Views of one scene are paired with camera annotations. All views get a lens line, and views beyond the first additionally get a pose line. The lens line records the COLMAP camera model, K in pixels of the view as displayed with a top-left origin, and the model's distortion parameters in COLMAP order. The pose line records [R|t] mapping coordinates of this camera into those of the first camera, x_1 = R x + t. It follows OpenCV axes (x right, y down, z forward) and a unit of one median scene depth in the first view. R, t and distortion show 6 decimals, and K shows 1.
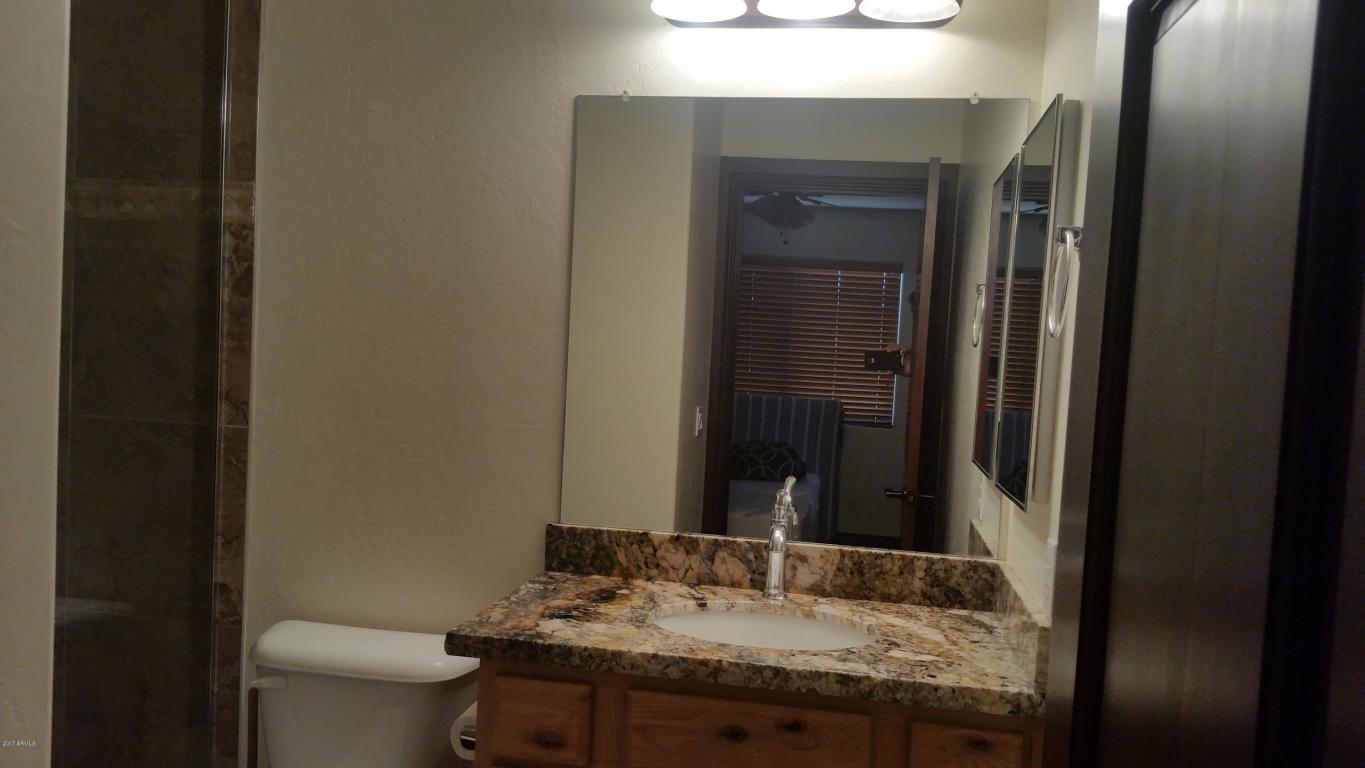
lens RADIAL K [[1107.4, 0, 684.3], [0, 1107.4, 418.2], [0, 0, 1]] dist [0.149877, -0.293772]
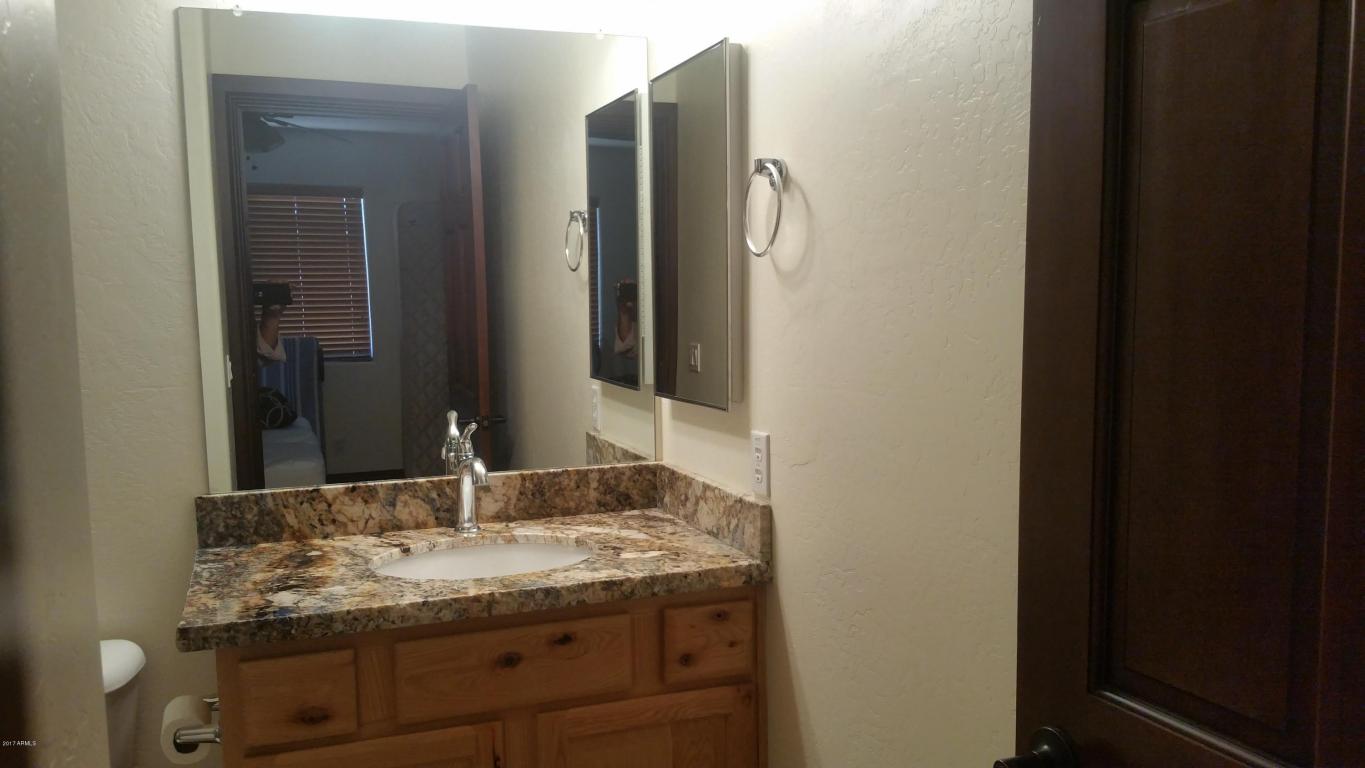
lens RADIAL K [[1107.4, 0, 684.3], [0, 1107.4, 418.2], [0, 0, 1]] dist [0.149877, -0.293772]
pose [[0.858349, -0.124188, 0.497809, -0.267357], [0.090454, 0.991695, 0.091432, -0.016646], [-0.505029, -0.033452, 0.862454, 0.032573]]
